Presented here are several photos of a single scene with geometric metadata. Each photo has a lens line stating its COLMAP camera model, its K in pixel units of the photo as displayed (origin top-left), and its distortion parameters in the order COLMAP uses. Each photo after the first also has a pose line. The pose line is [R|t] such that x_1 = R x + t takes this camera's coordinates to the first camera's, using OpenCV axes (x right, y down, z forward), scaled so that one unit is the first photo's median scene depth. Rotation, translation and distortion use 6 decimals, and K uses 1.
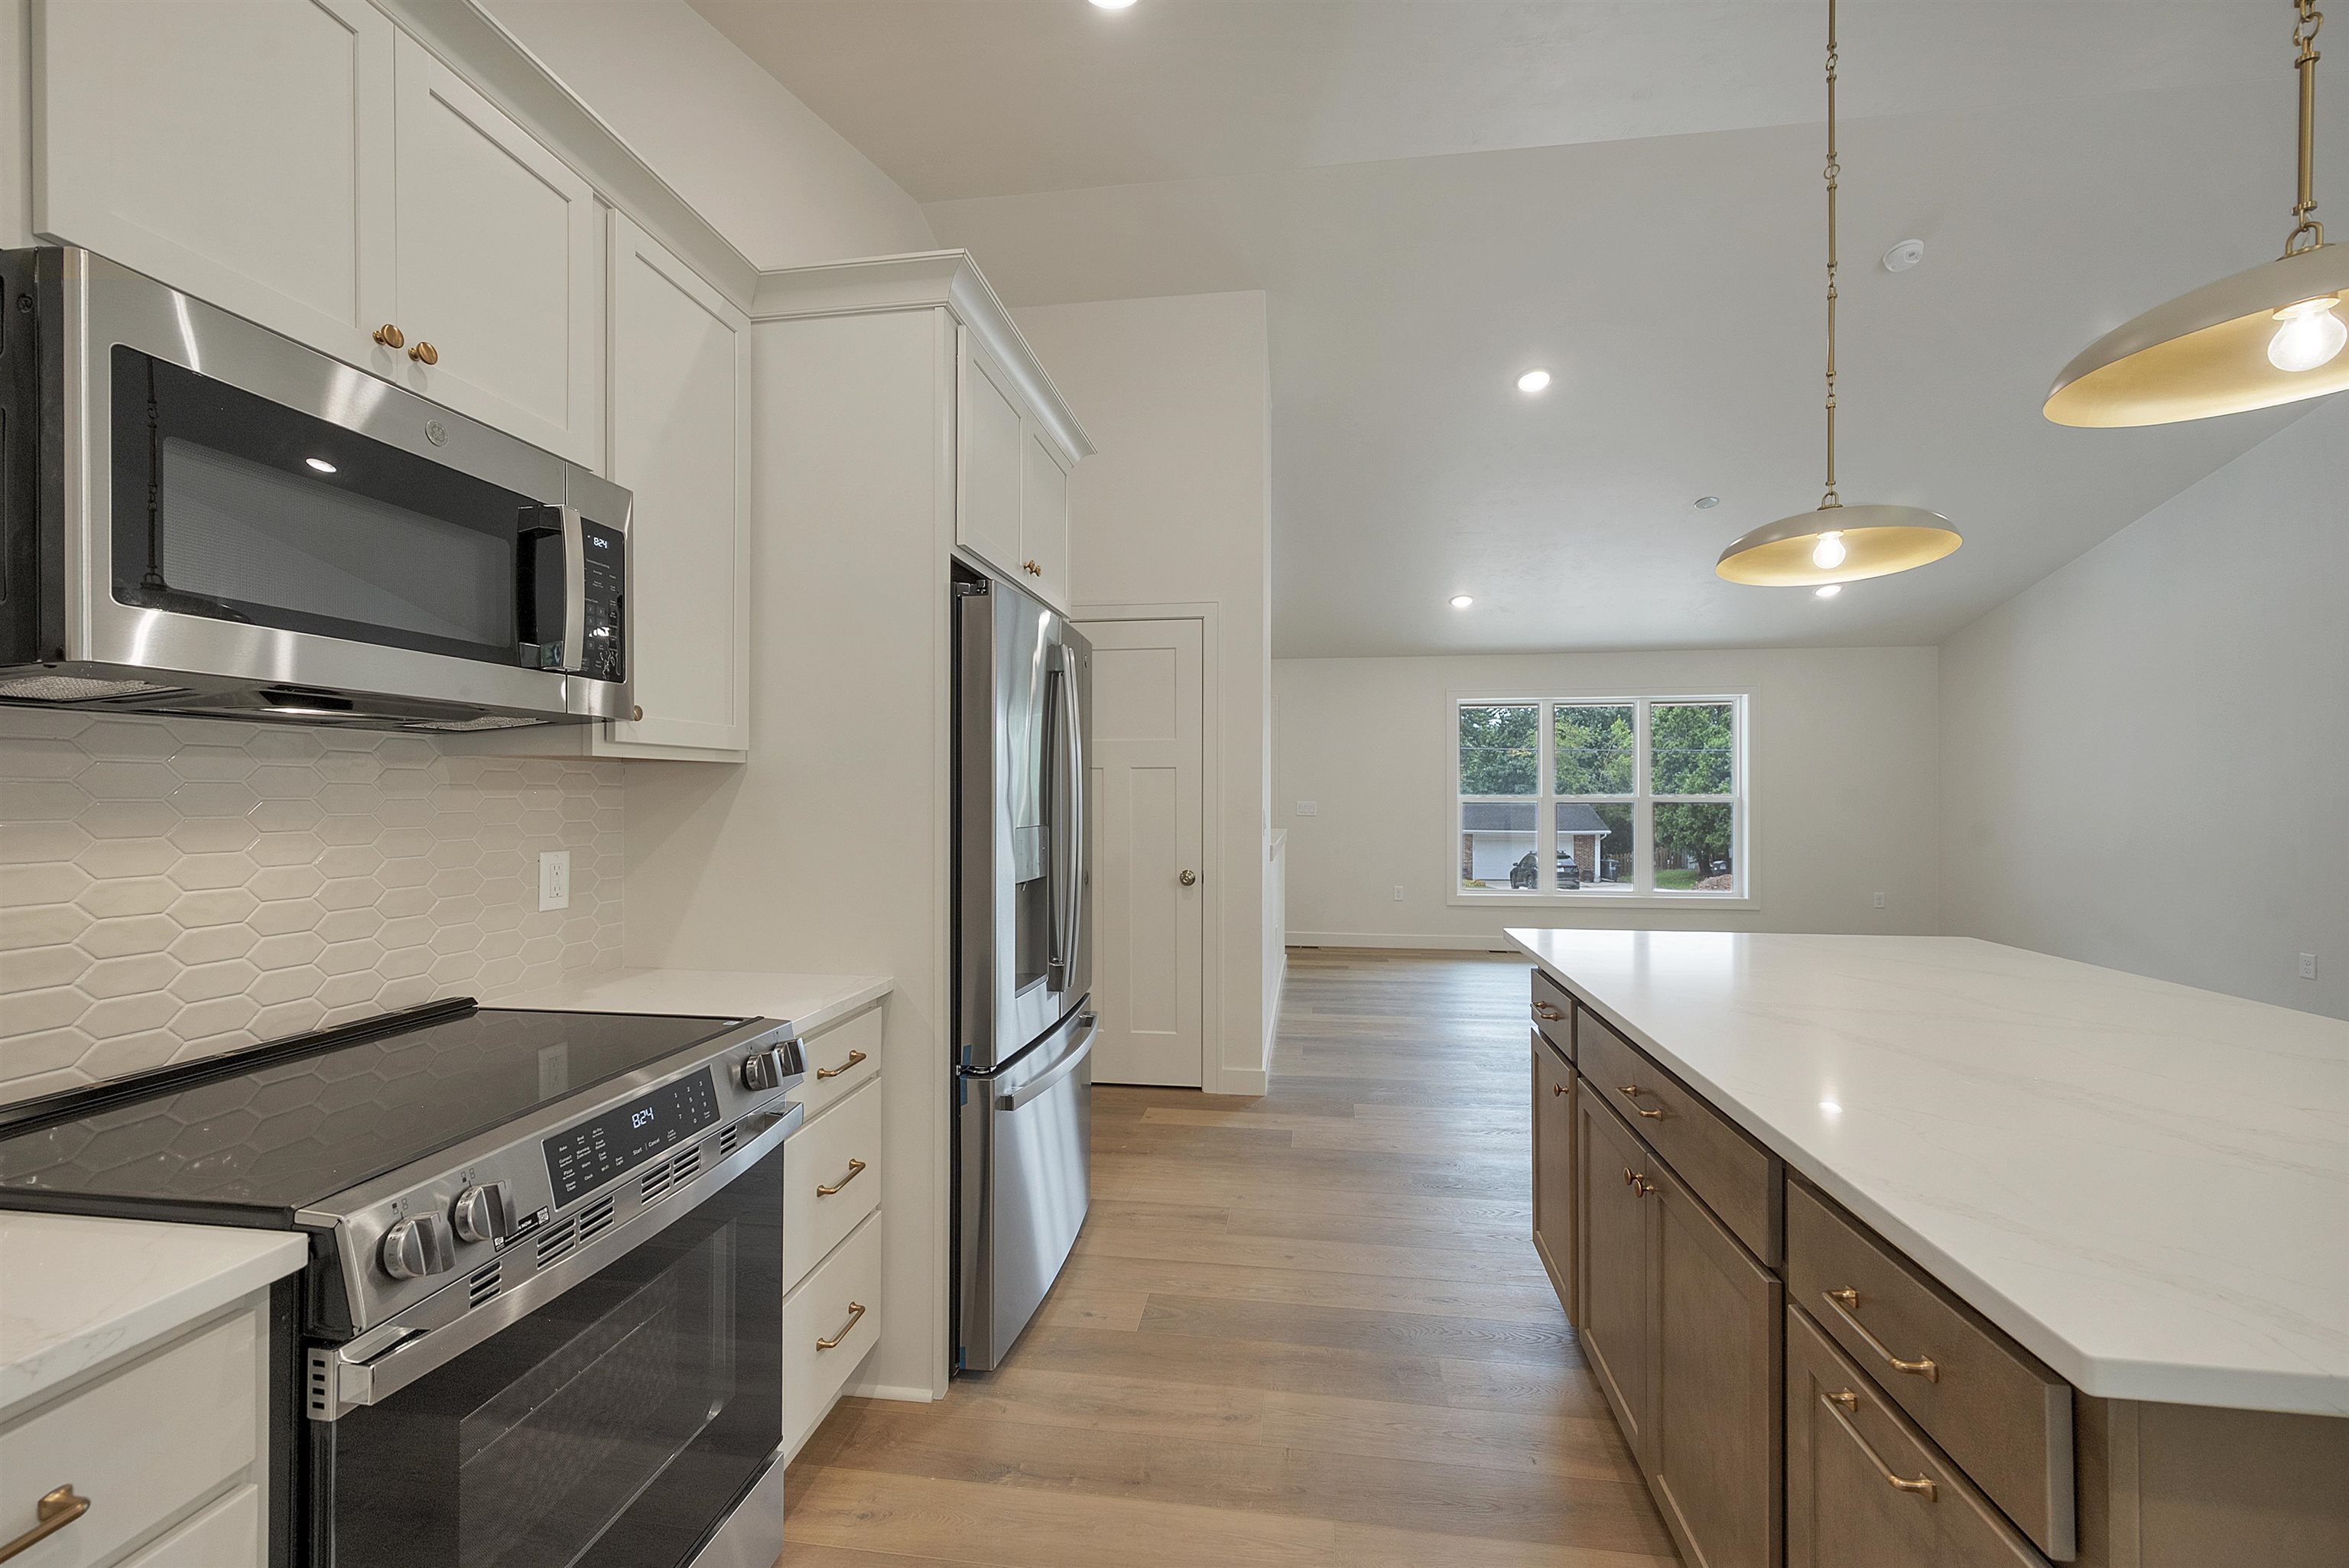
lens RADIAL K [[957.3, 0, 1180.9], [0, 957.3, 785.8], [0, 0, 1]] dist [0.000908, 0.000106]
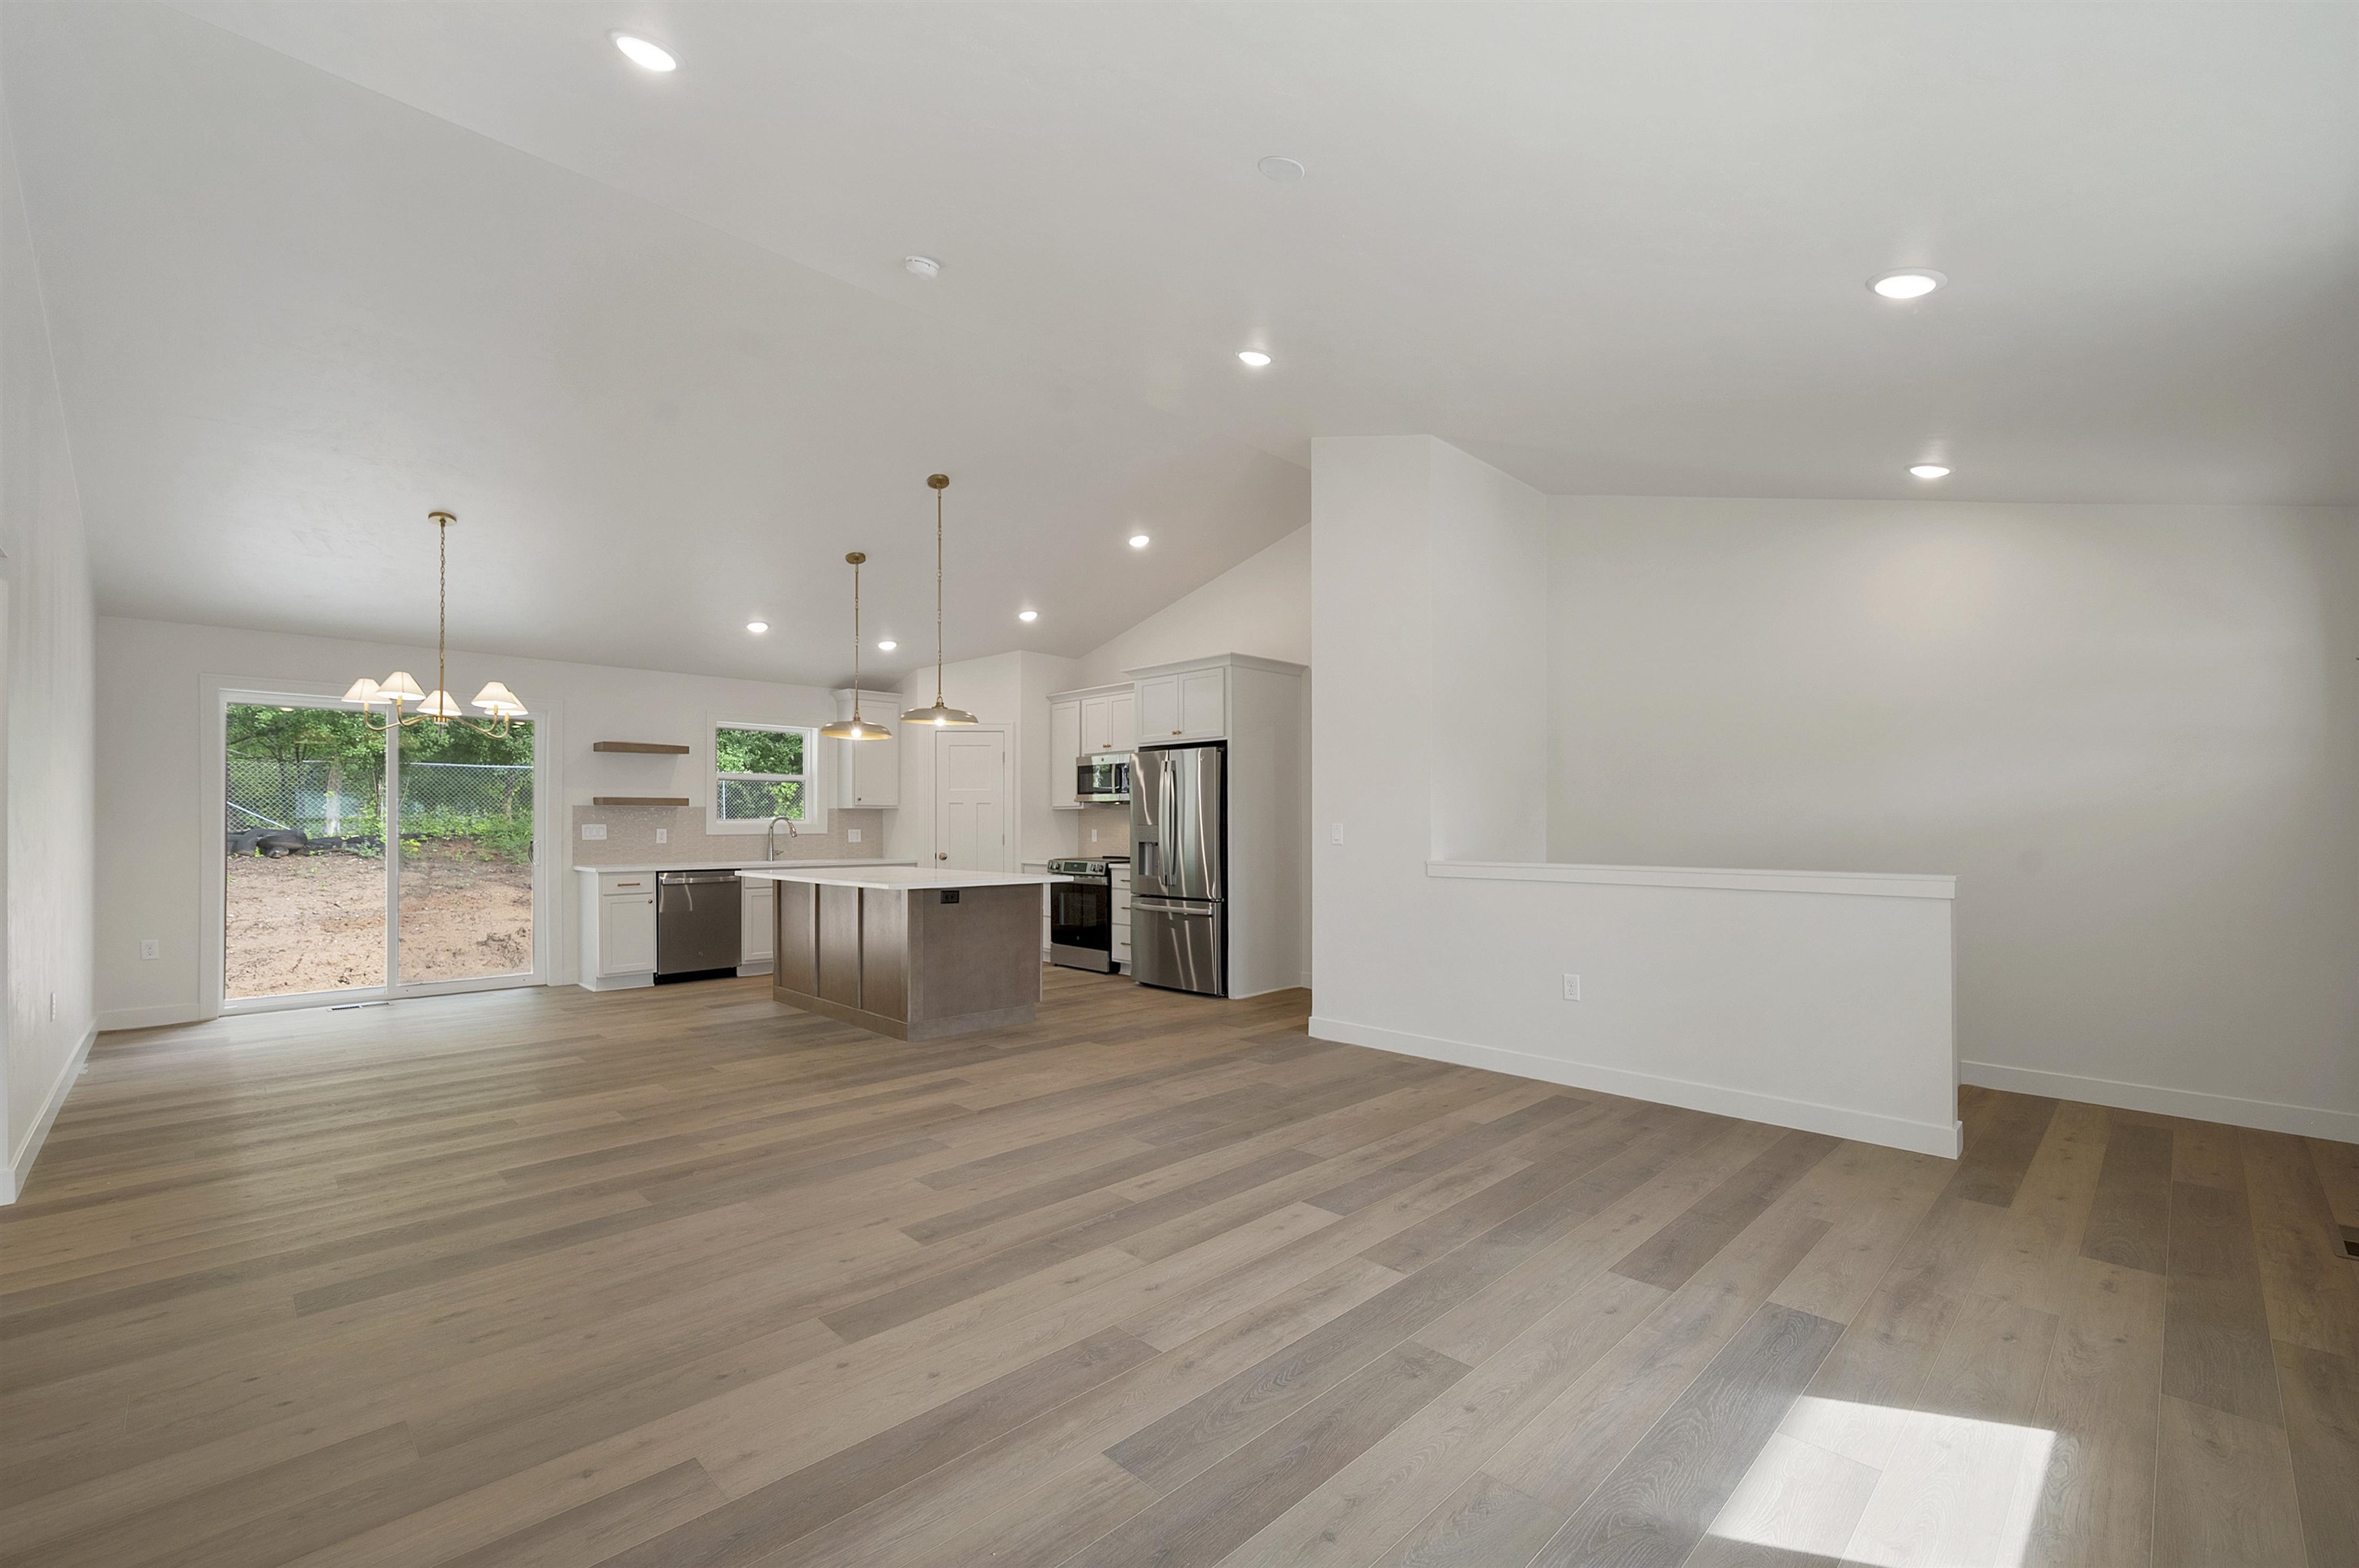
lens RADIAL K [[993.1, 0, 1200.0], [0, 993.1, 824.4], [0, 0, 1]] dist [-0.001820, -0.000263]
pose [[-0.595755, 0.002858, -0.803161, 3.134252], [0.007011, 0.999974, -0.001641, 0.061439], [0.803136, -0.006609, -0.595760, 4.098408]]
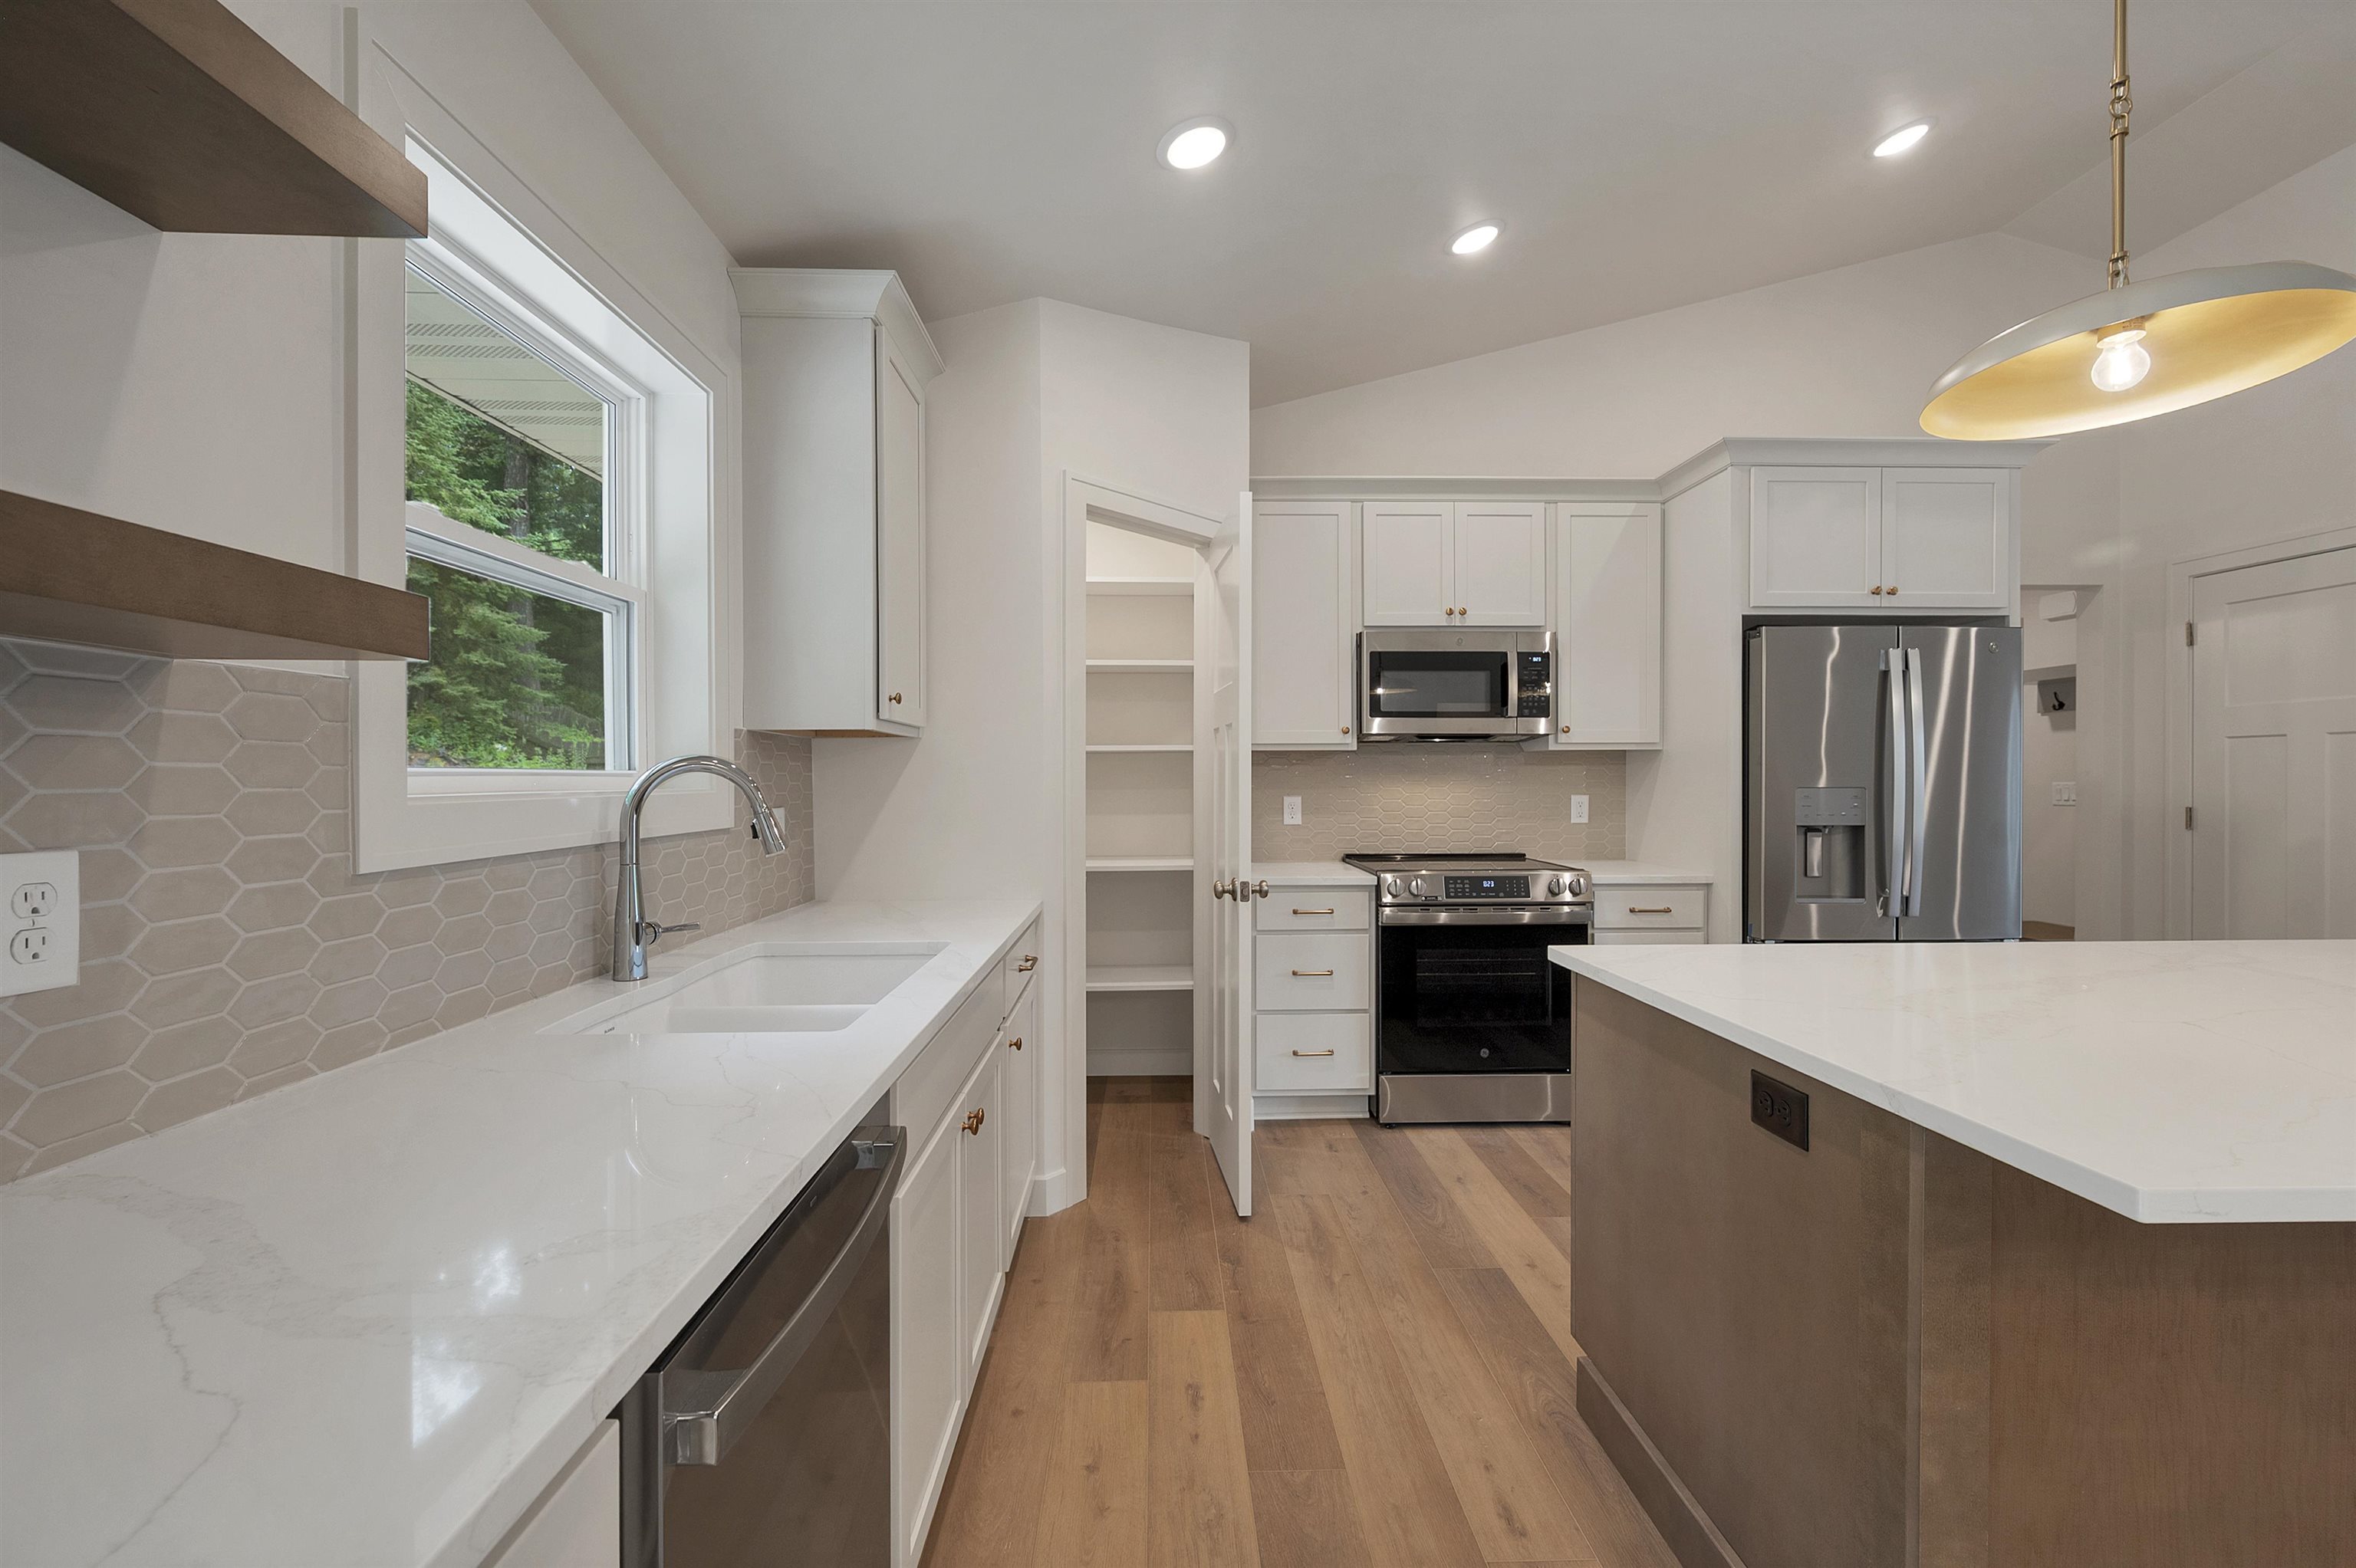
lens RADIAL K [[974.6, 0, 1184.3], [0, 974.6, 786.3], [0, 0, 1]] dist [0.003130, 0.000016]
pose [[0.178813, 0.009426, -0.983838, 1.465008], [0.007763, 0.999909, 0.010991, 0.022449], [0.983852, -0.009603, 0.178724, -0.258667]]
